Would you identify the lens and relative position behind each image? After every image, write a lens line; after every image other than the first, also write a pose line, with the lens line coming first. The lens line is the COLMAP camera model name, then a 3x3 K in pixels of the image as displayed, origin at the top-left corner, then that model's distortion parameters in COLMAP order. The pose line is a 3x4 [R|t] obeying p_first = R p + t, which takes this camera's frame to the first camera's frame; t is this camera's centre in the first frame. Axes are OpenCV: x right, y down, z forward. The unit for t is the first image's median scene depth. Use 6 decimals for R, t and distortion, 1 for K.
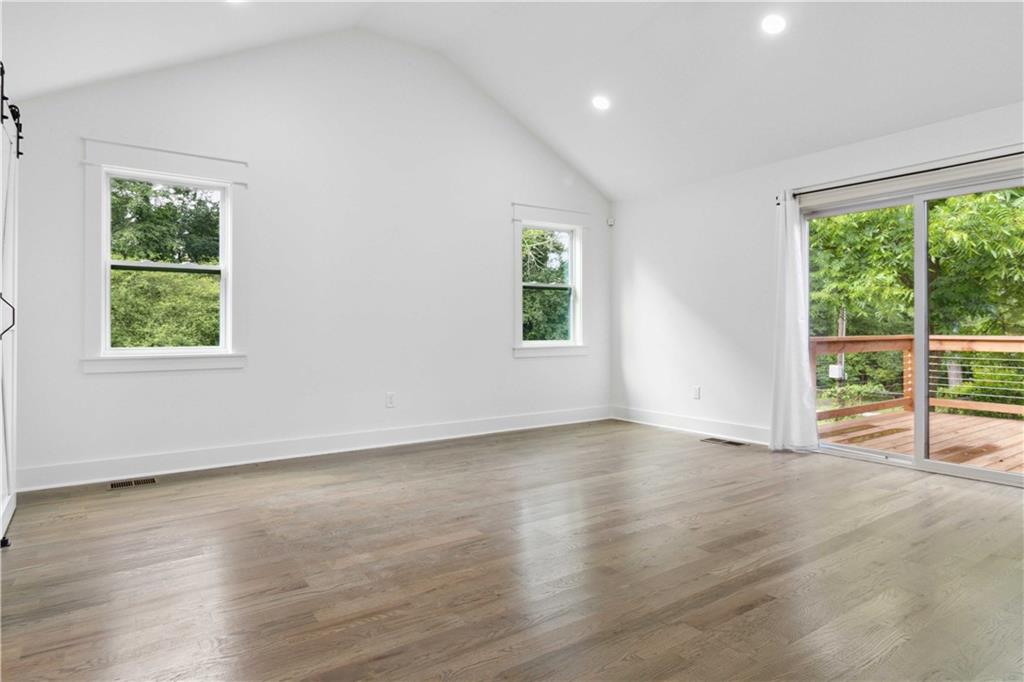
lens RADIAL K [[590.5, 0, 514.7], [0, 590.5, 334.4], [0, 0, 1]] dist [0.000103, -0.002515]
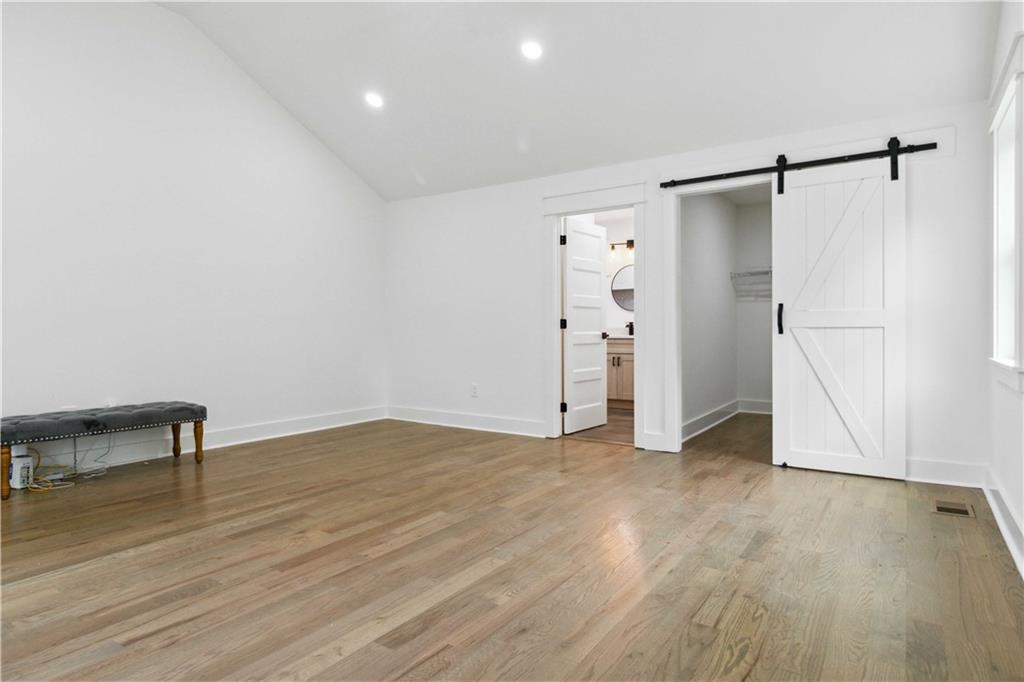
lens RADIAL K [[590.5, 0, 506.7], [0, 590.5, 336.8], [0, 0, 1]] dist [0.000103, -0.002515]
pose [[-0.939720, 0.010589, -0.341782, 0.311108], [0.003119, 0.999744, 0.022397, -0.018086], [0.341932, 0.019981, -0.939512, 2.016883]]
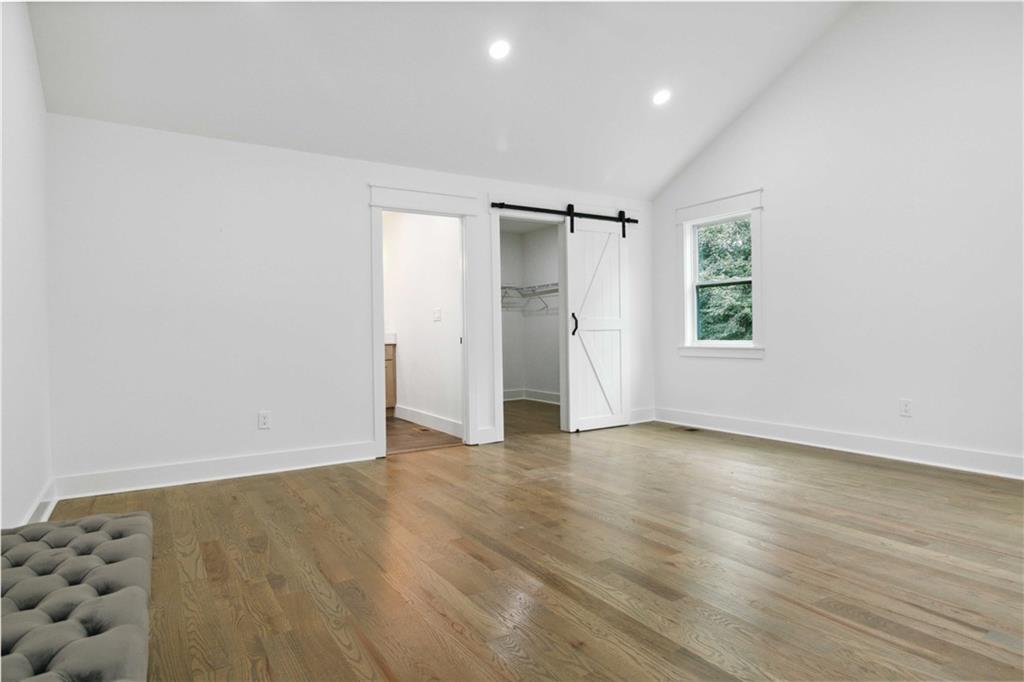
lens RADIAL K [[590.5, 0, 509.9], [0, 590.5, 339.0], [0, 0, 1]] dist [0.000103, -0.002515]
pose [[-0.053908, 0.015790, -0.998421, 1.150924], [0.006891, 0.999857, 0.015441, -0.010244], [0.998522, -0.006048, -0.054009, 0.807247]]
